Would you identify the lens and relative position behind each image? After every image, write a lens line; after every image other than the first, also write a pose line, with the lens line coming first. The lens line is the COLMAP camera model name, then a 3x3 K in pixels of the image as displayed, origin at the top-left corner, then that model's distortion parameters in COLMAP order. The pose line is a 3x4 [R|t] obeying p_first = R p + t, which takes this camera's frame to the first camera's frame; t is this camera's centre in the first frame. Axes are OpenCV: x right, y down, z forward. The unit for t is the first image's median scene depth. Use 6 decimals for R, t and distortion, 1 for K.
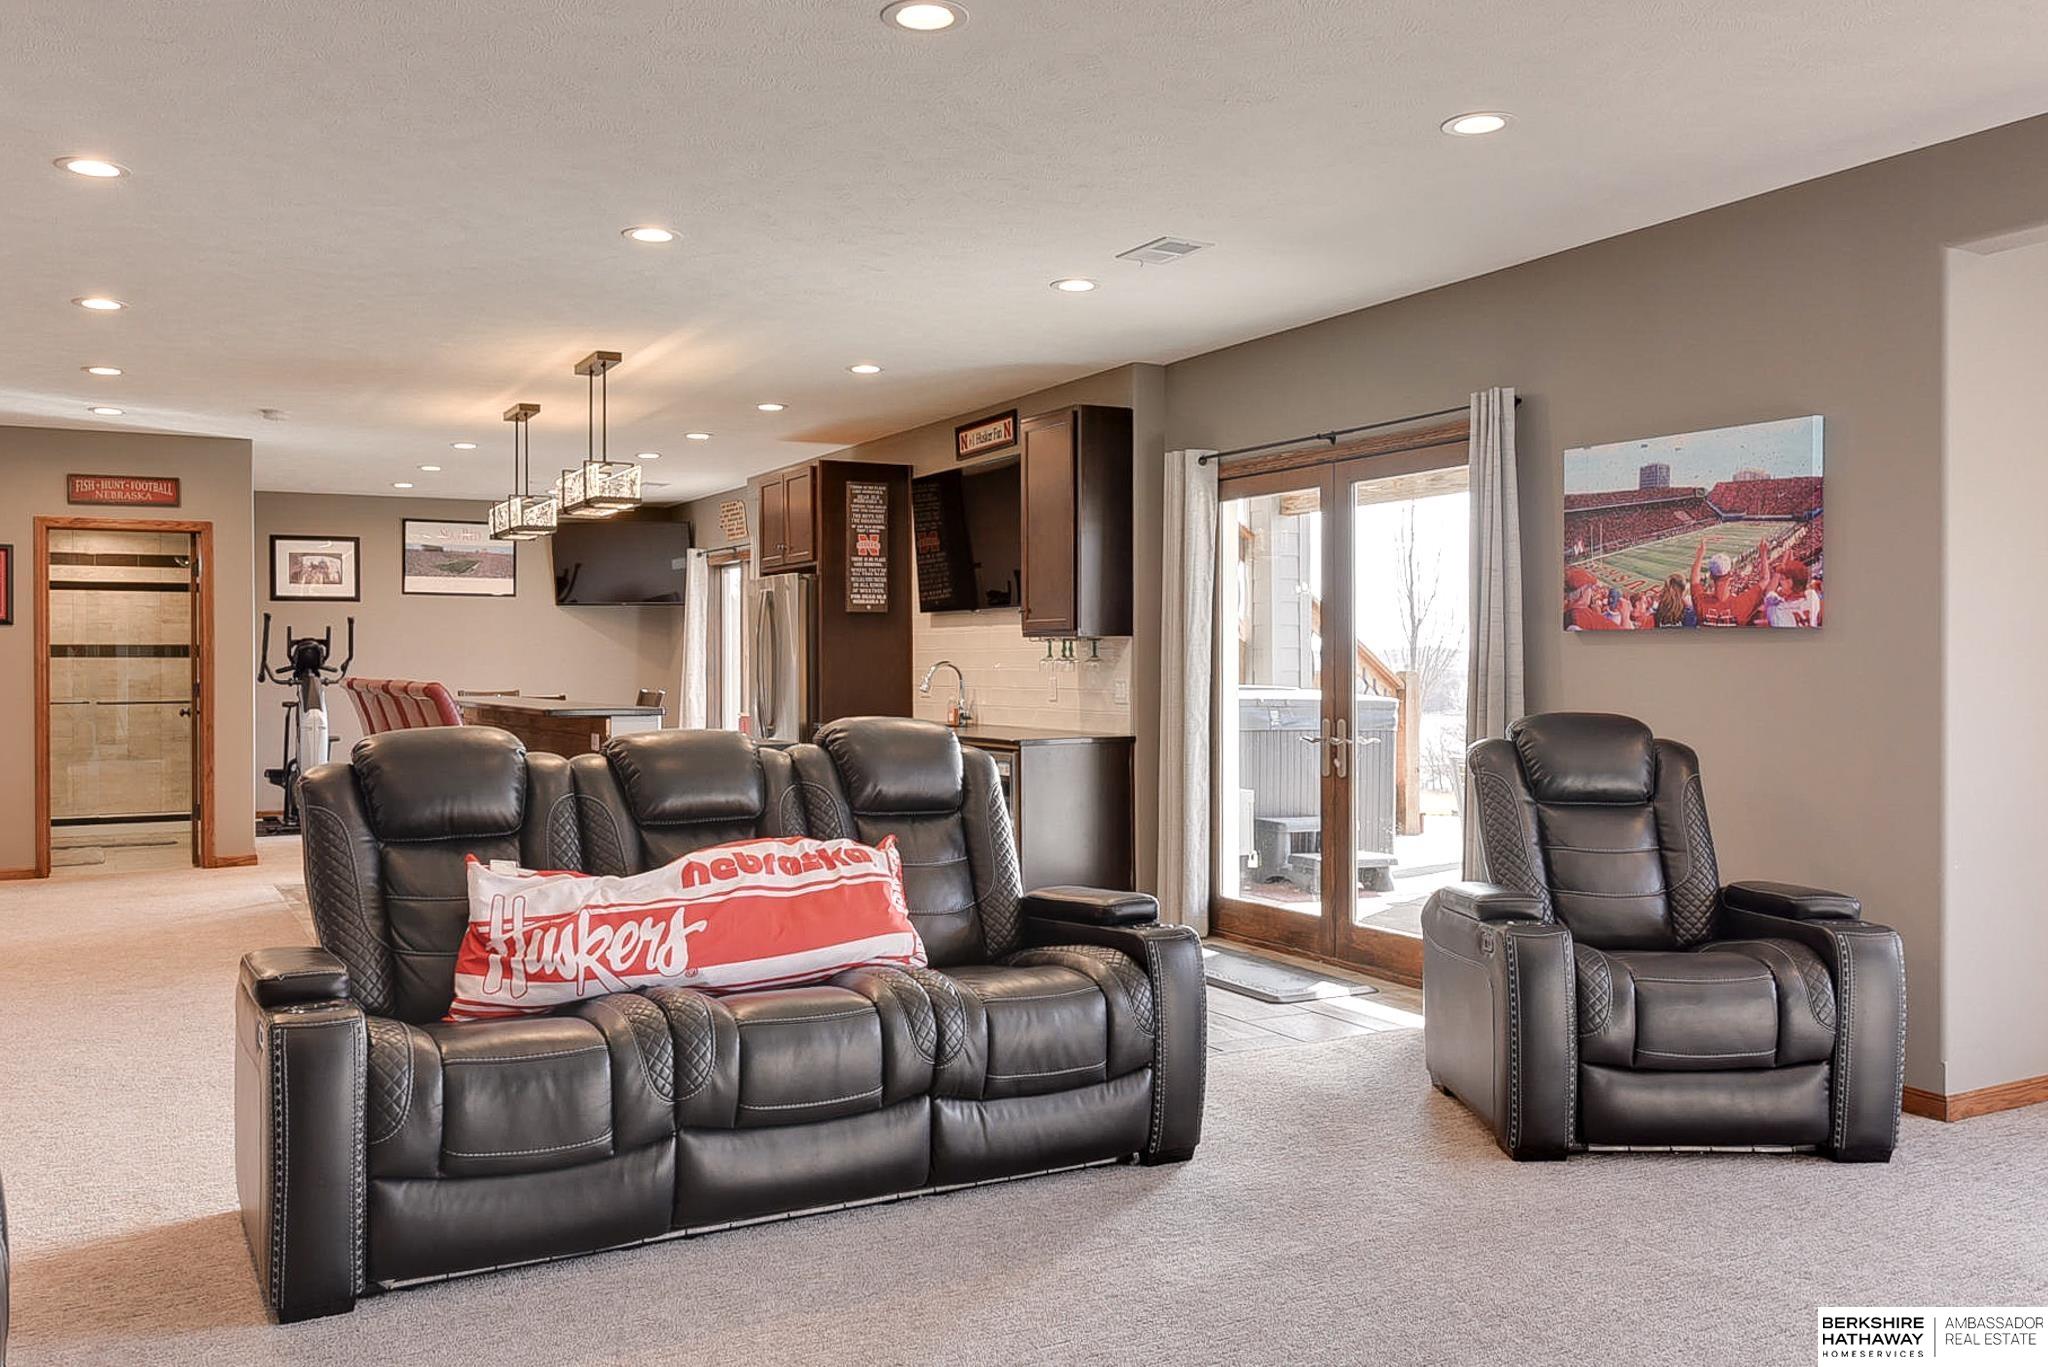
lens RADIAL K [[1649.7, 0, 1017.8], [0, 1649.7, 671.5], [0, 0, 1]] dist [0.006907, -0.003261]
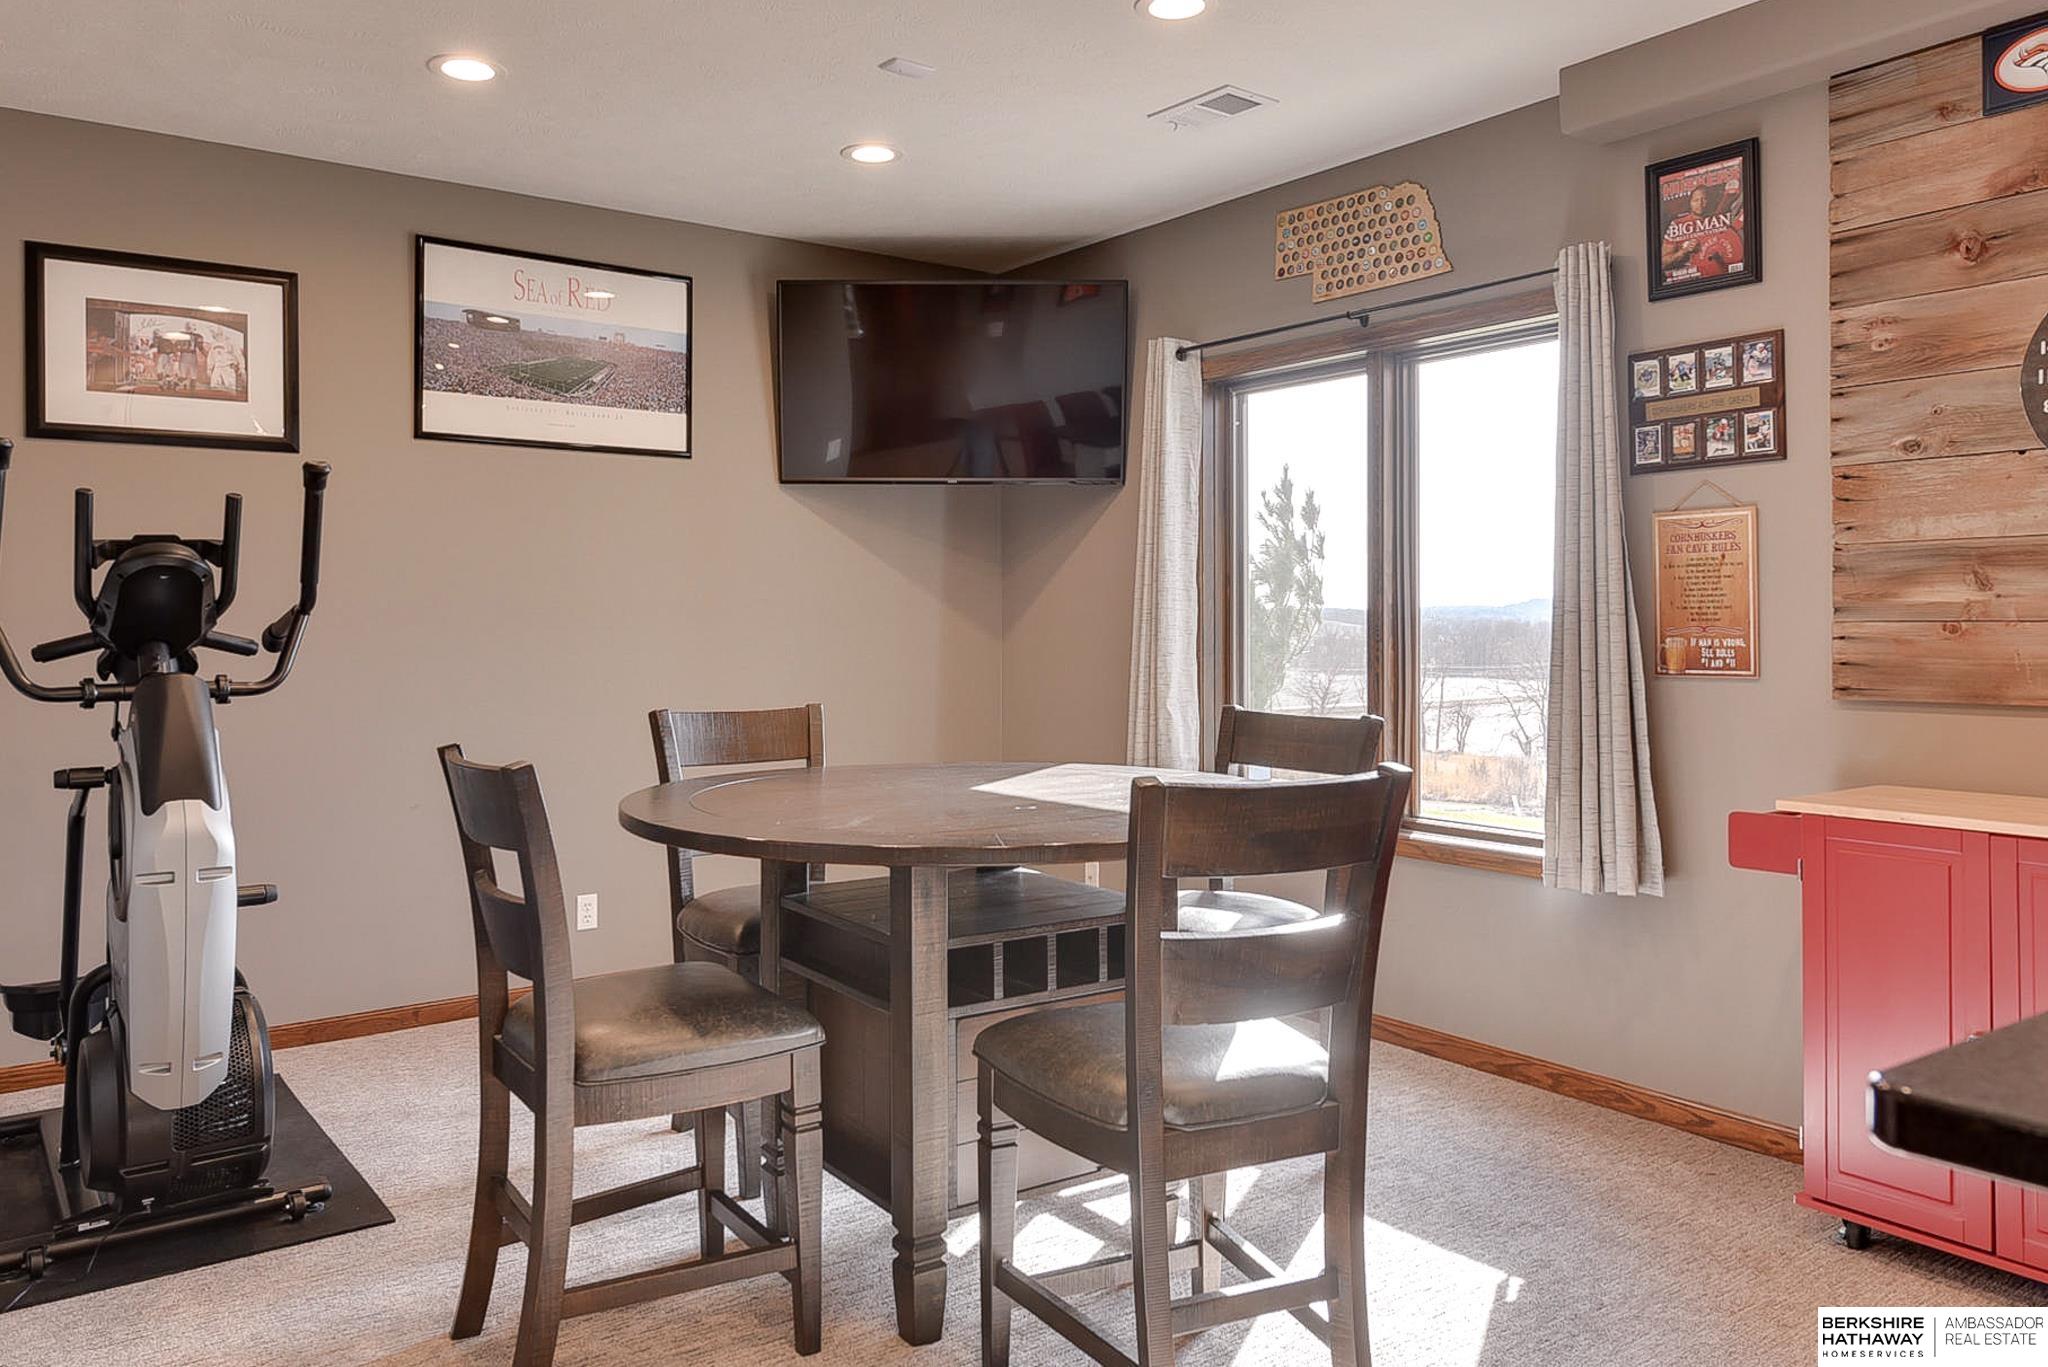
lens RADIAL K [[1473.8, 0, 975.7], [0, 1473.8, 619.0], [0, 0, 1]] dist [0.019381, -0.008142]
pose [[0.992954, 0.000020, 0.118498, -0.709528], [0.000782, 0.999977, -0.006729, -0.009185], [-0.118495, 0.006774, 0.992932, 1.620616]]
